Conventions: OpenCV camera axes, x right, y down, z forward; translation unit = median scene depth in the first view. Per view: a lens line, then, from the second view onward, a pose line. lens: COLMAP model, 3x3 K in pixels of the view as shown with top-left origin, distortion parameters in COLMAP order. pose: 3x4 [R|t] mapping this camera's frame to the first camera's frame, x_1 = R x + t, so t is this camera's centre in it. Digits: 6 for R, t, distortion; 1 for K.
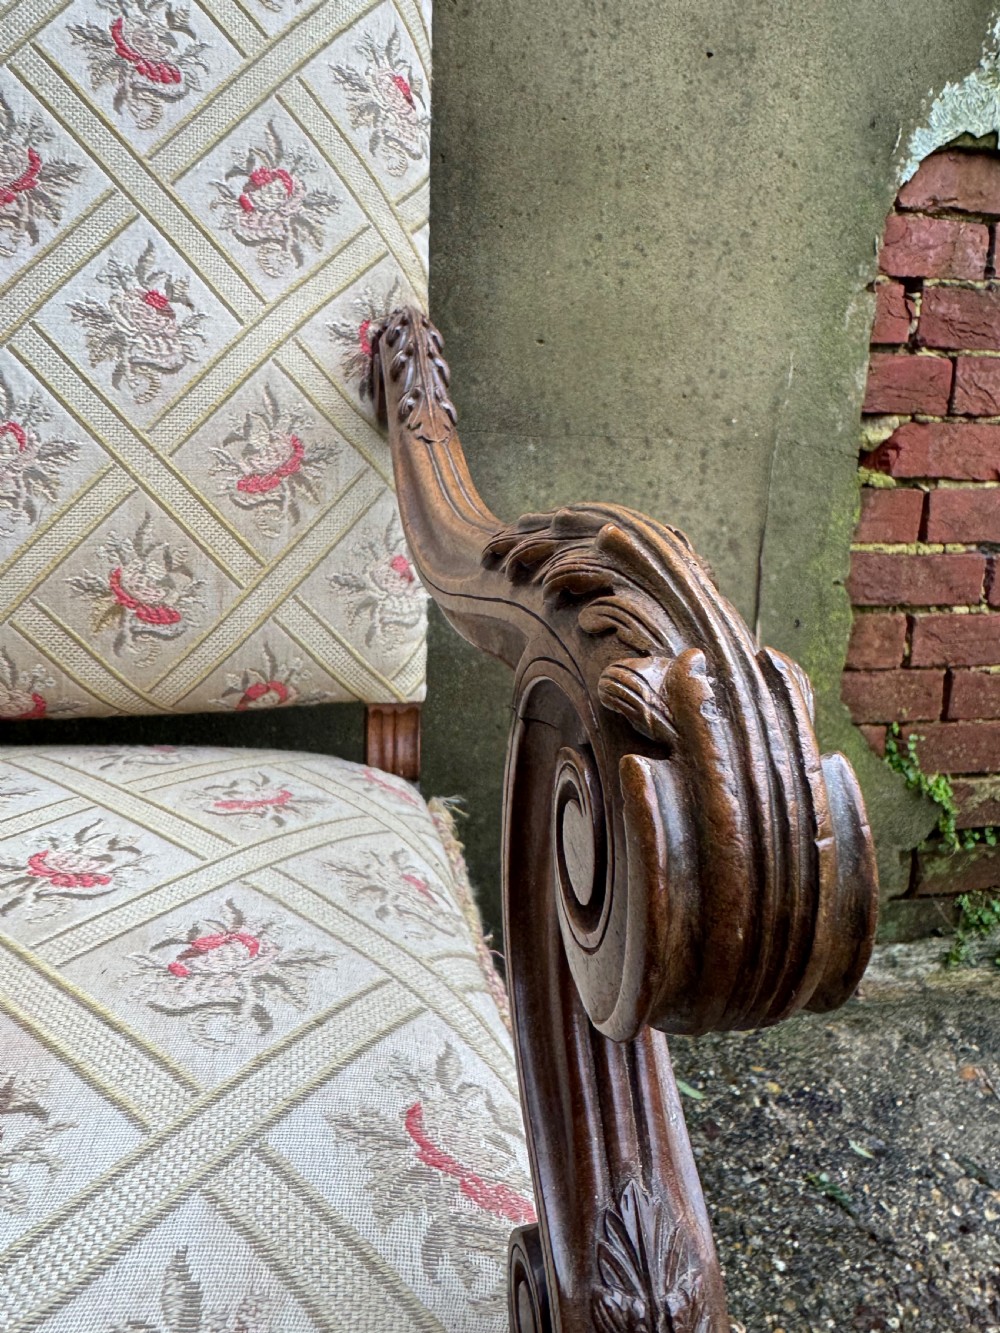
lens RADIAL K [[966.4, 0, 506.8], [0, 966.4, 638.2], [0, 0, 1]] dist [-0.012156, -0.012092]
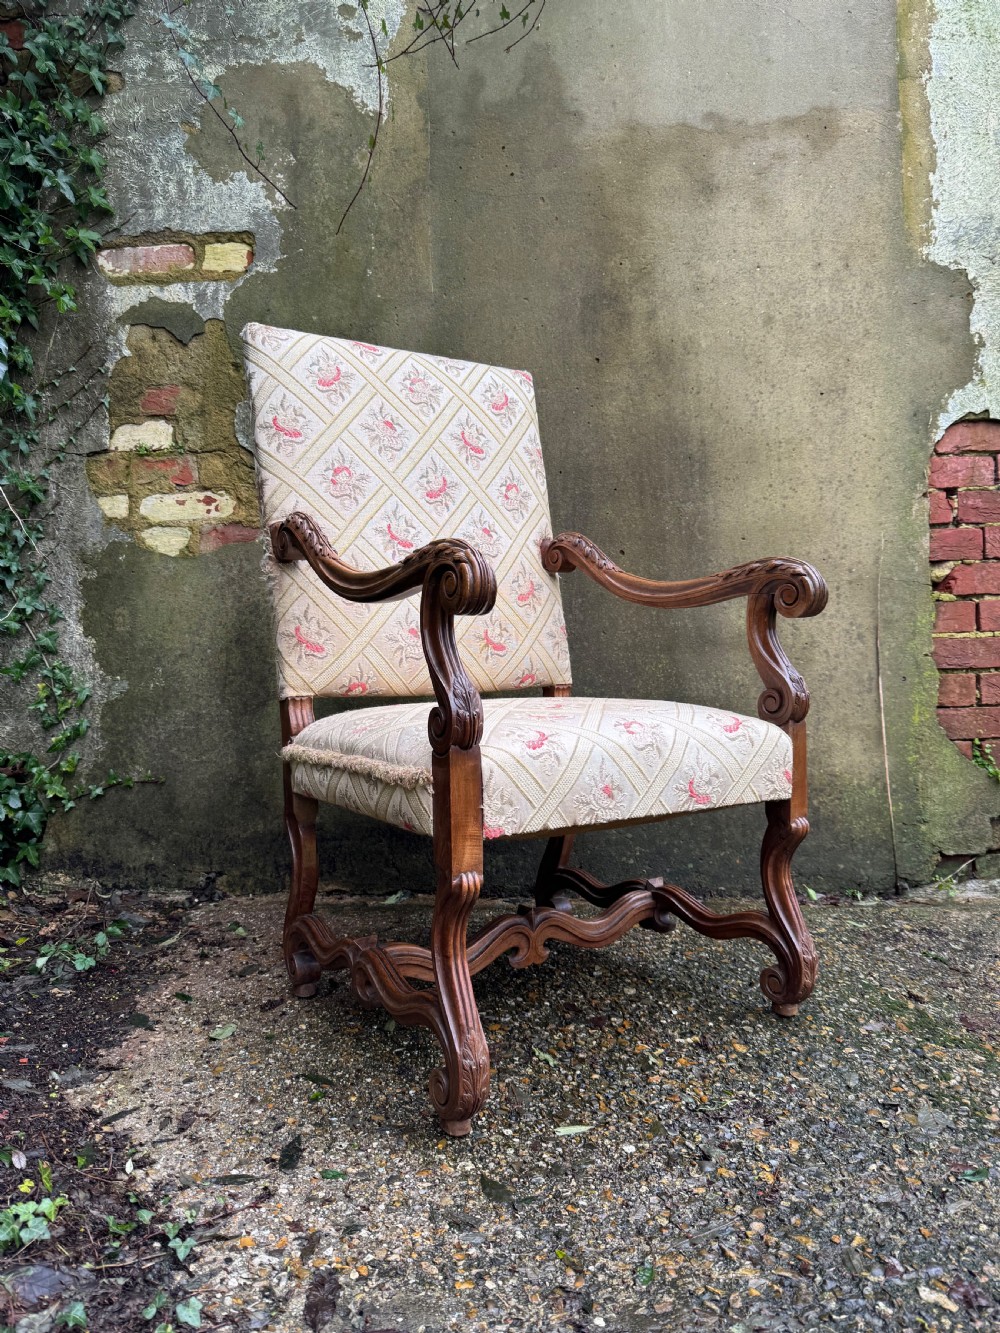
lens RADIAL K [[958.2, 0, 498.5], [0, 958.2, 673.7], [0, 0, 1]] dist [0.003758, -0.015554]
pose [[0.974091, -0.058230, -0.218530, -0.043658], [0.015110, 0.980882, -0.194018, 0.342542], [0.225650, 0.185689, 0.956348, -0.954493]]
